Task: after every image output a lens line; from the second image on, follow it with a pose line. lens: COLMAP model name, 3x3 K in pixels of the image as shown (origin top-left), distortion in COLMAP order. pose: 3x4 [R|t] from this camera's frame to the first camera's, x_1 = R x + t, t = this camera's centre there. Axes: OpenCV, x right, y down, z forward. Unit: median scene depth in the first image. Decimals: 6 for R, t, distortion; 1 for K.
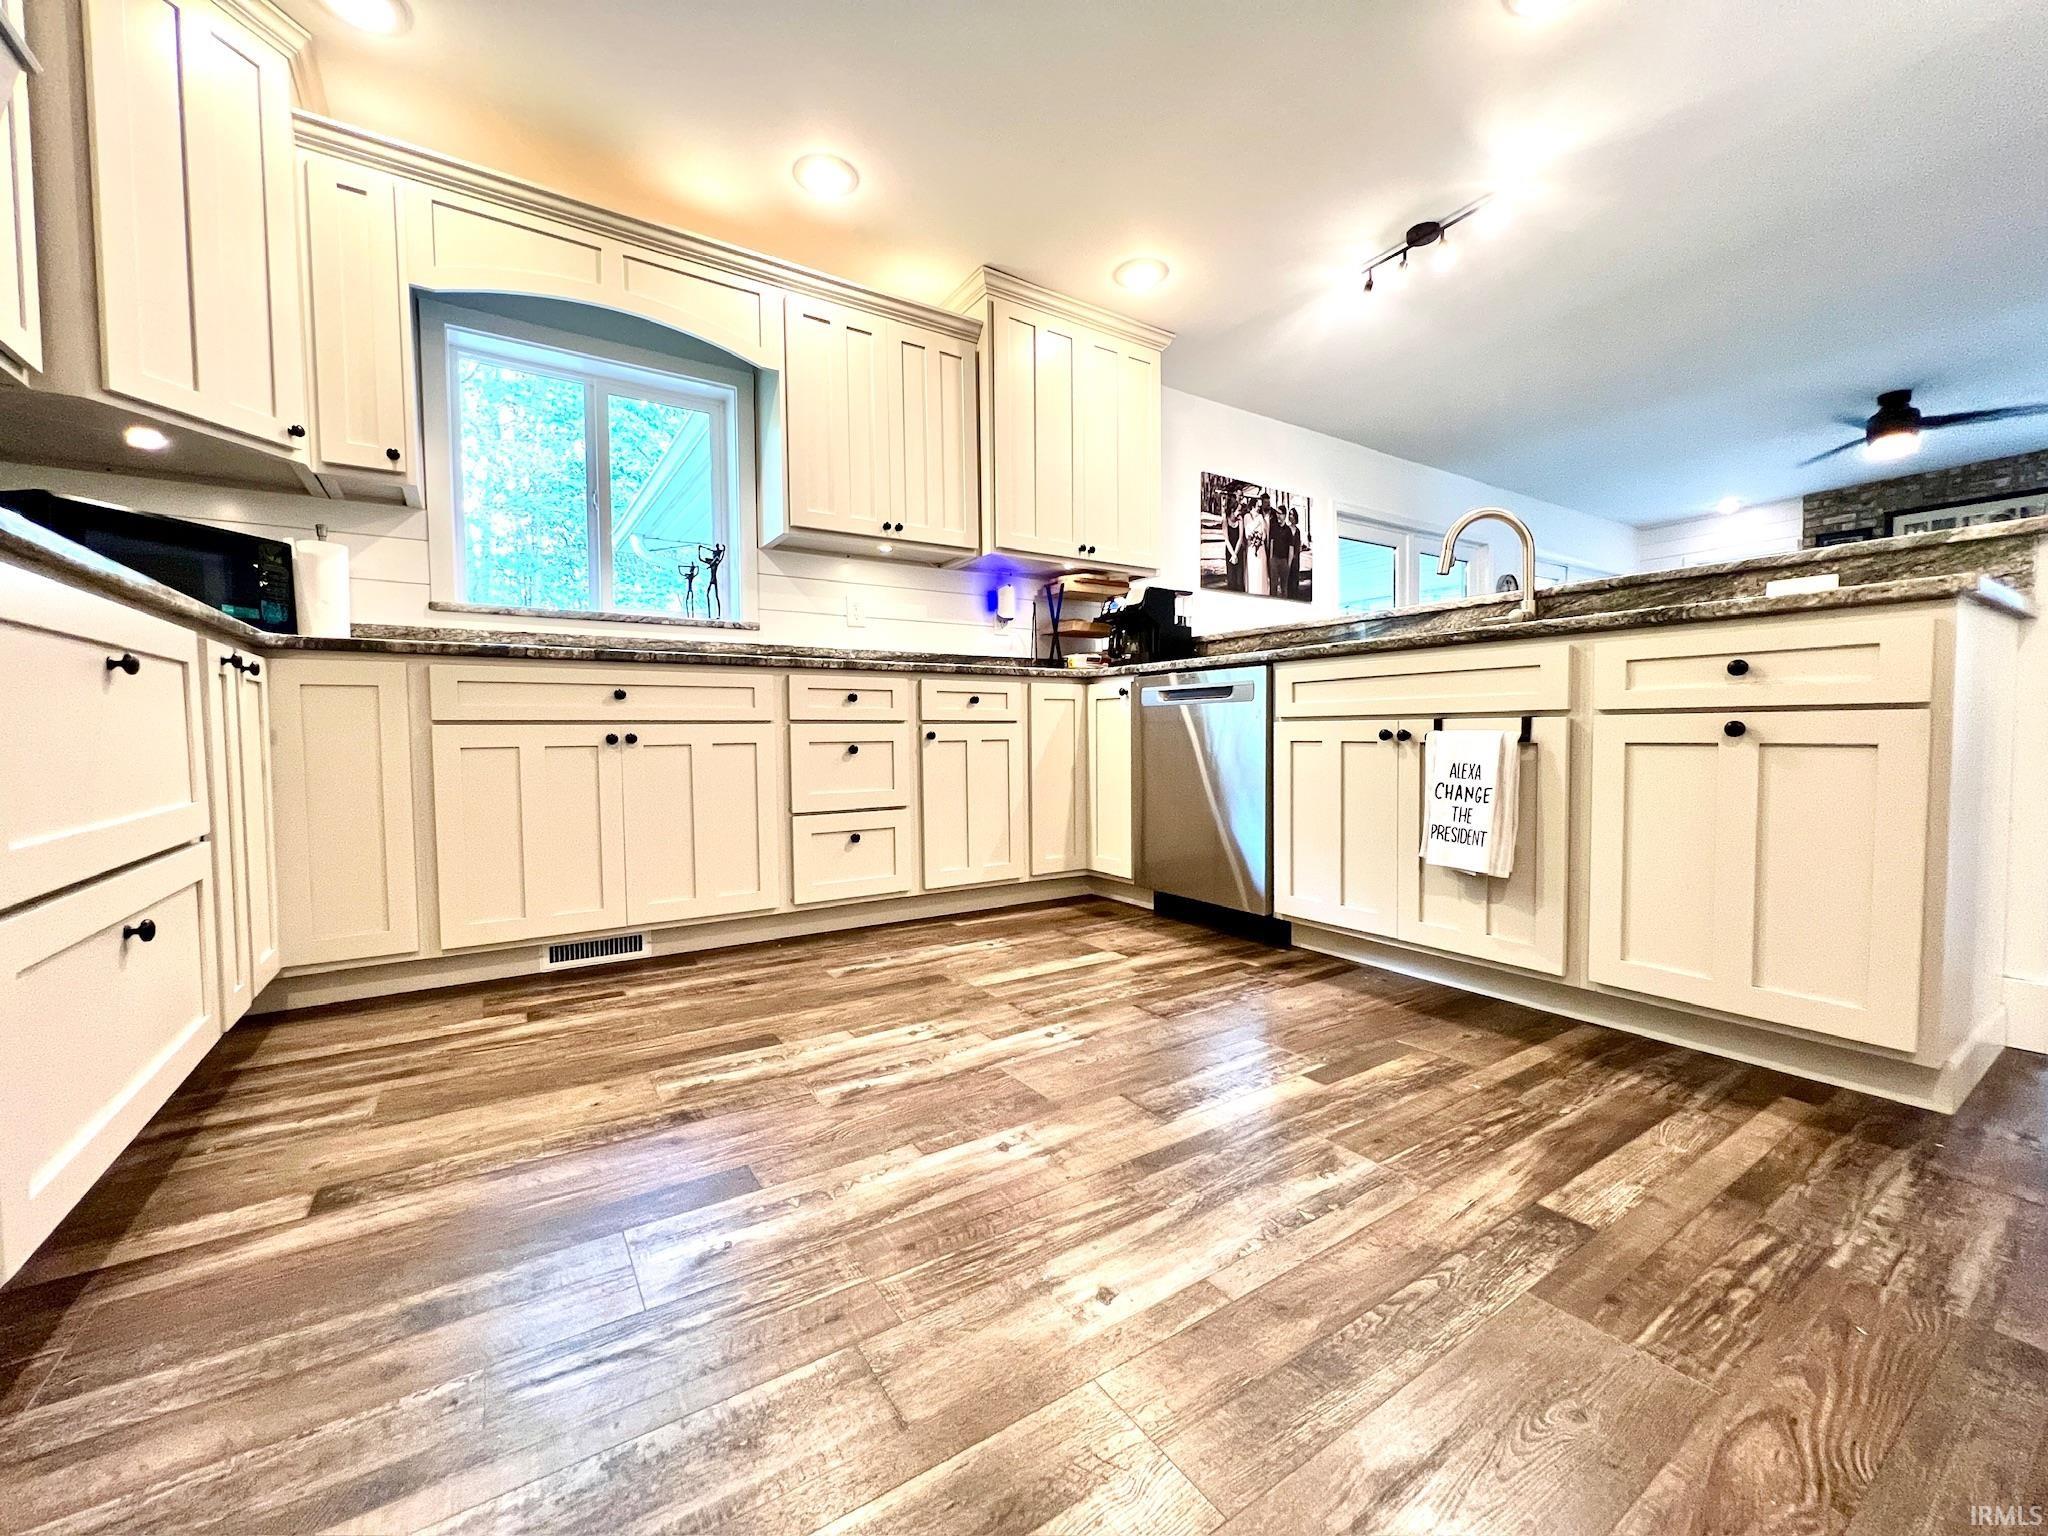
lens RADIAL K [[817.2, 0, 1015.9], [0, 817.2, 775.7], [0, 0, 1]] dist [-0.002133, 0.000192]
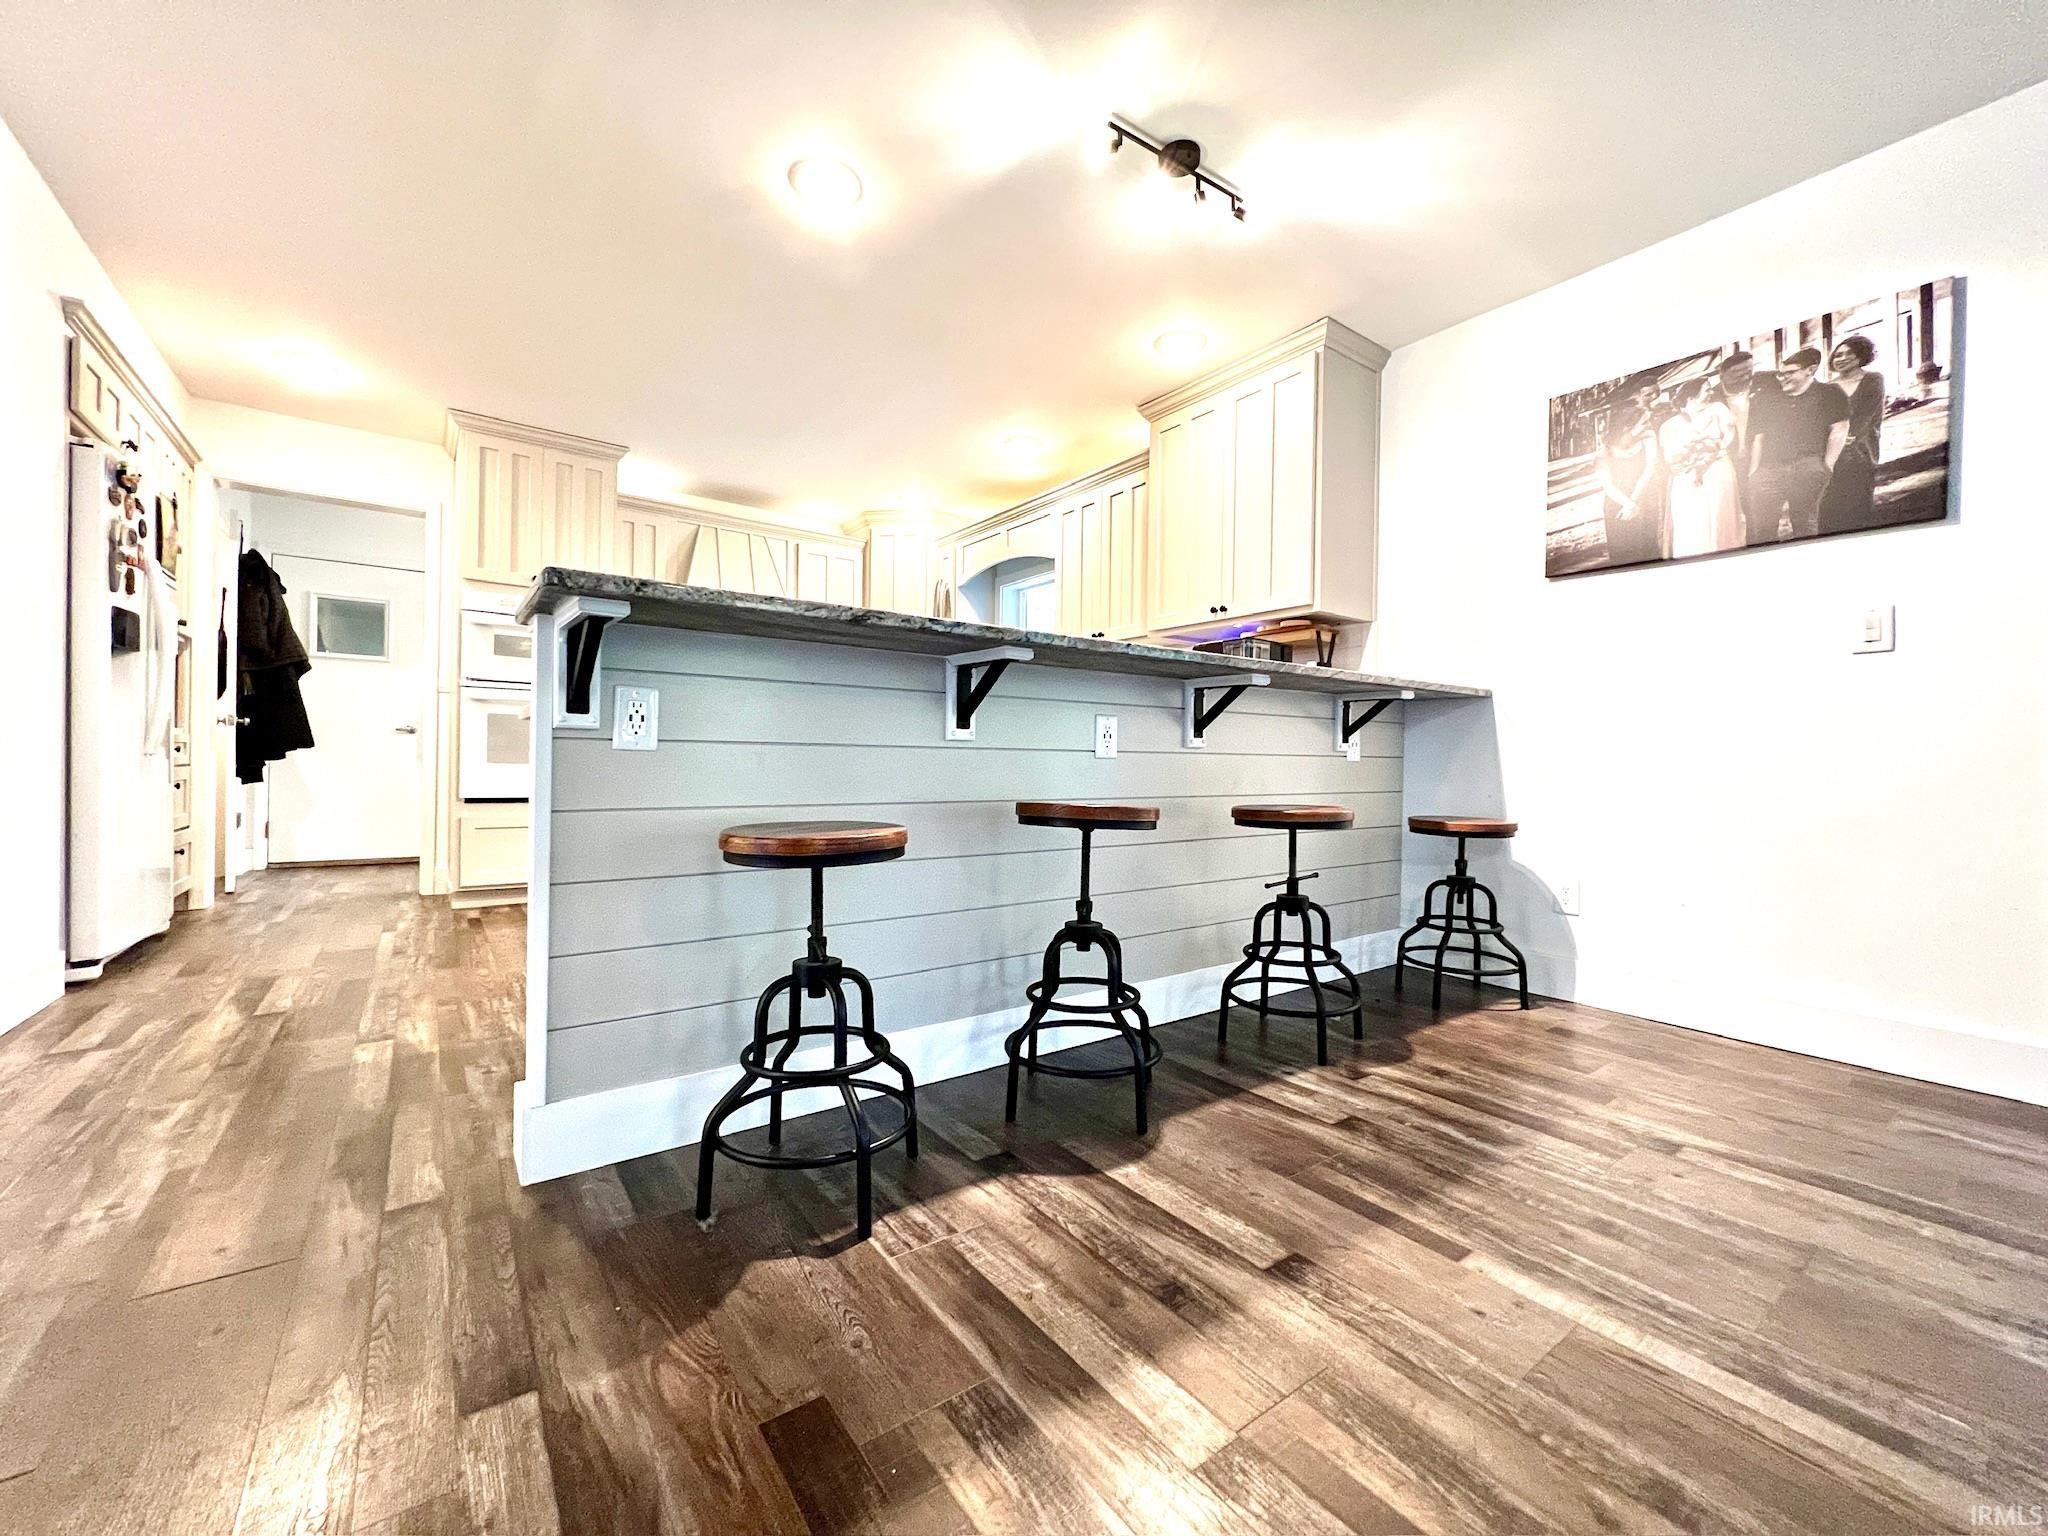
lens RADIAL K [[817.2, 0, 1020.9], [0, 817.2, 778.4], [0, 0, 1]] dist [-0.002133, 0.000192]
pose [[0.050413, 0.029485, -0.998293, 1.493824], [-0.067429, 0.997384, 0.026053, -0.113264], [0.996450, 0.066000, 0.052270, 1.001651]]
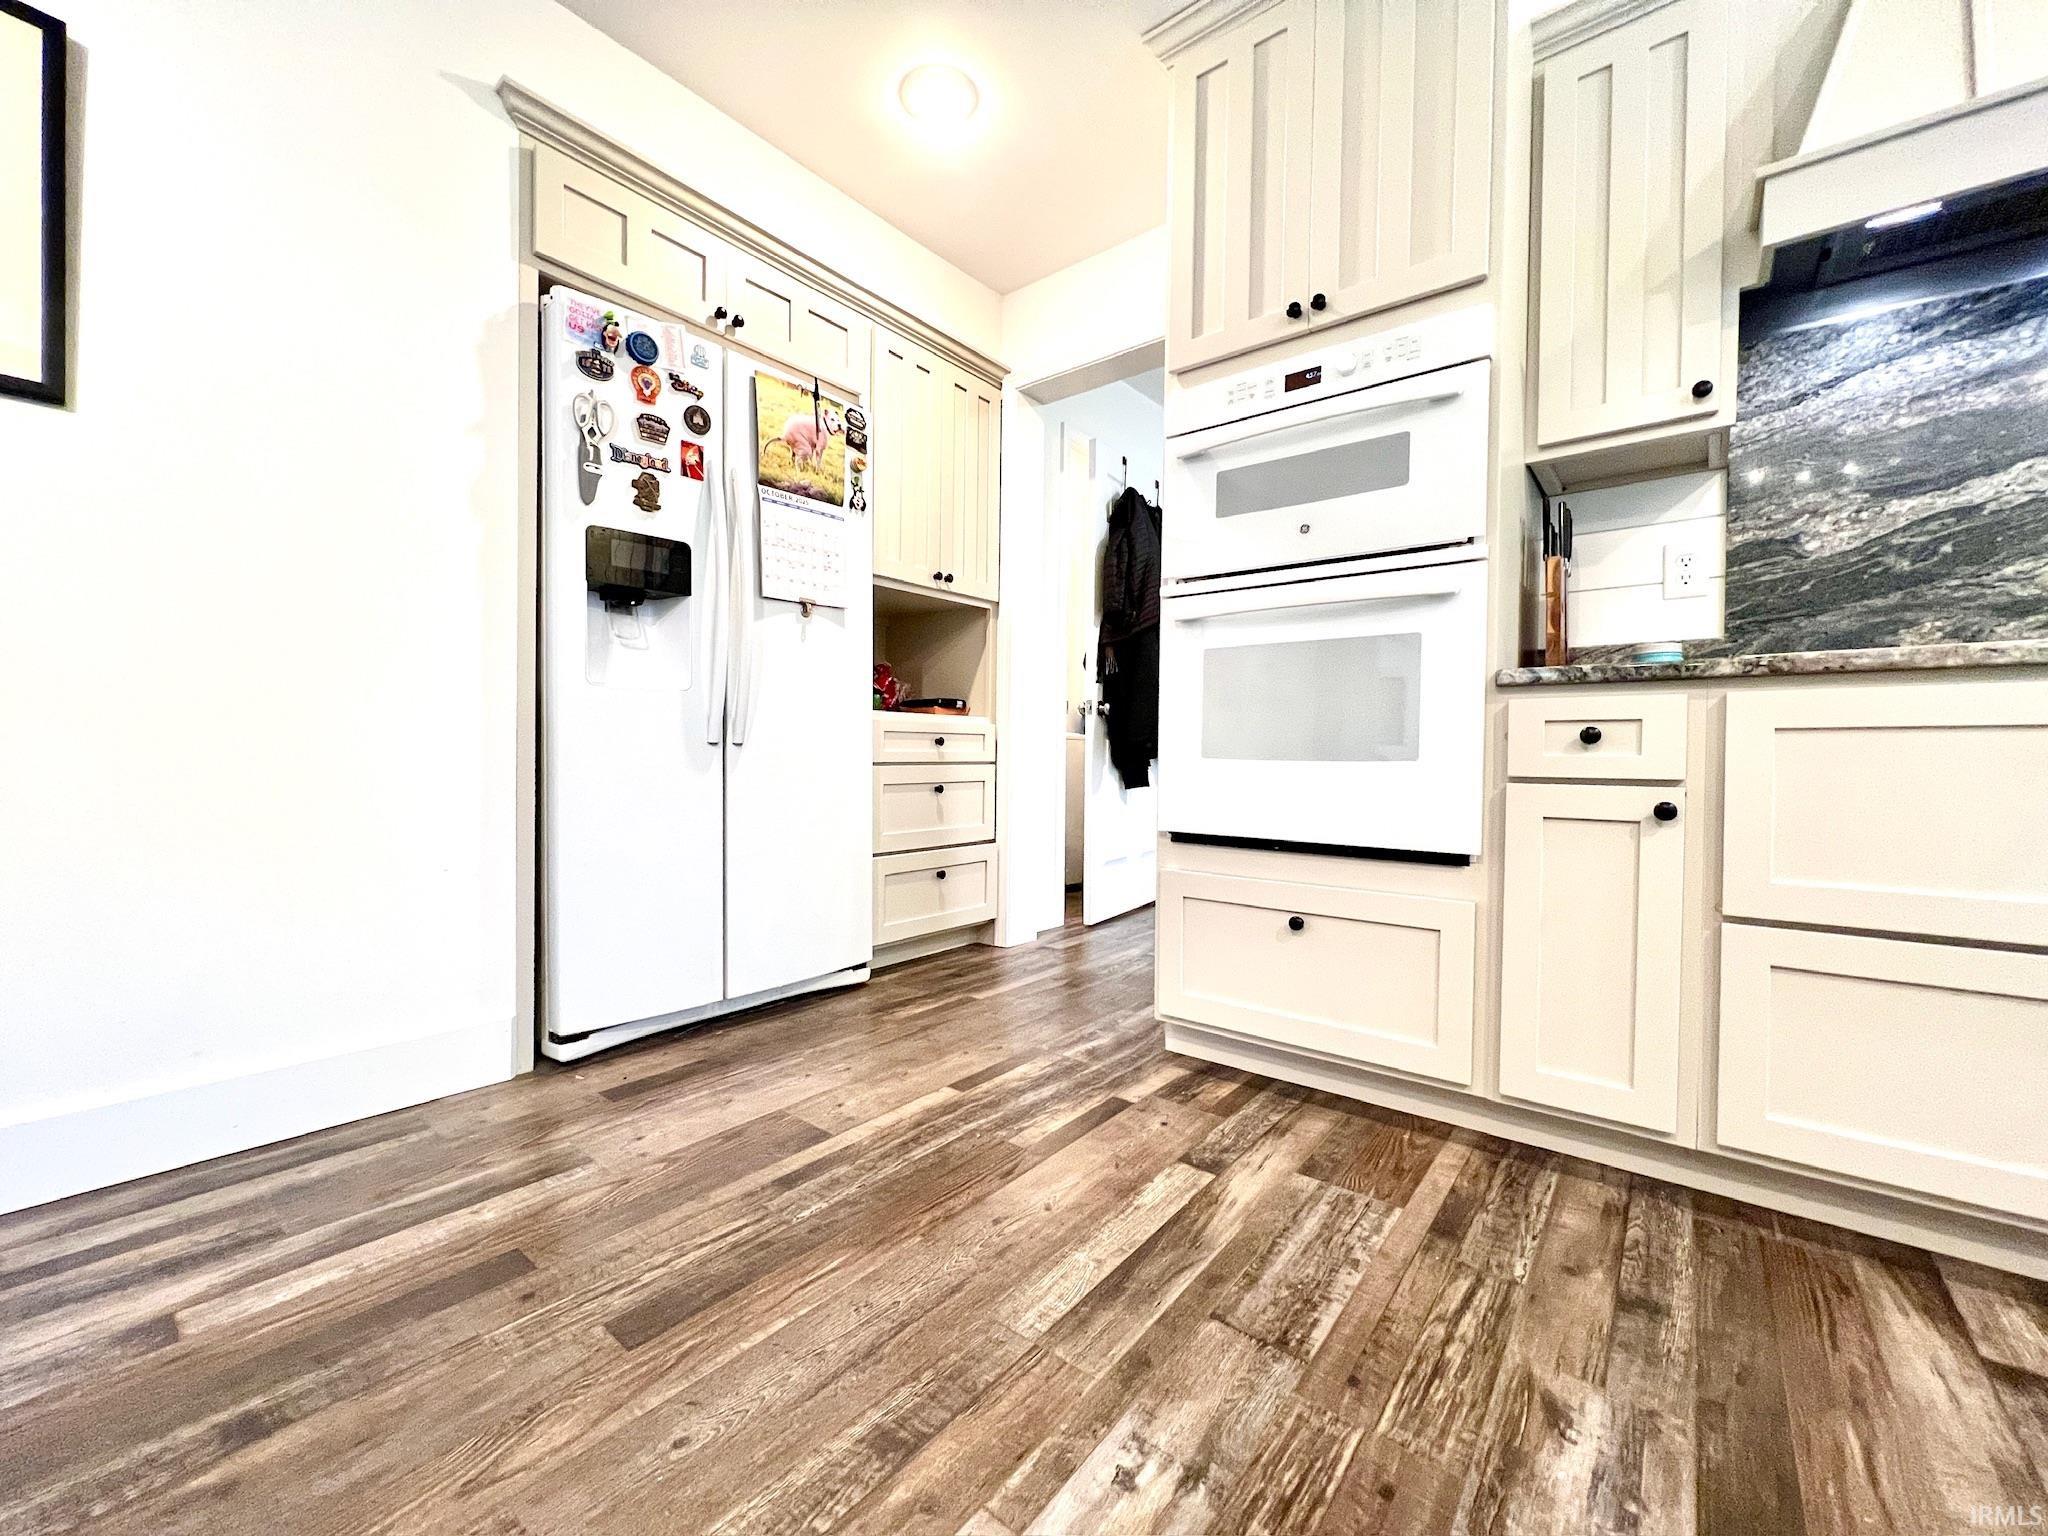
lens RADIAL K [[817.2, 0, 1015.7], [0, 817.2, 772.8], [0, 0, 1]] dist [-0.002133, 0.000192]
pose [[-0.955239, 0.006024, -0.295773, 0.186953], [-0.016604, 0.997125, 0.073933, -0.068899], [0.295368, 0.075535, -0.952393, 0.686628]]
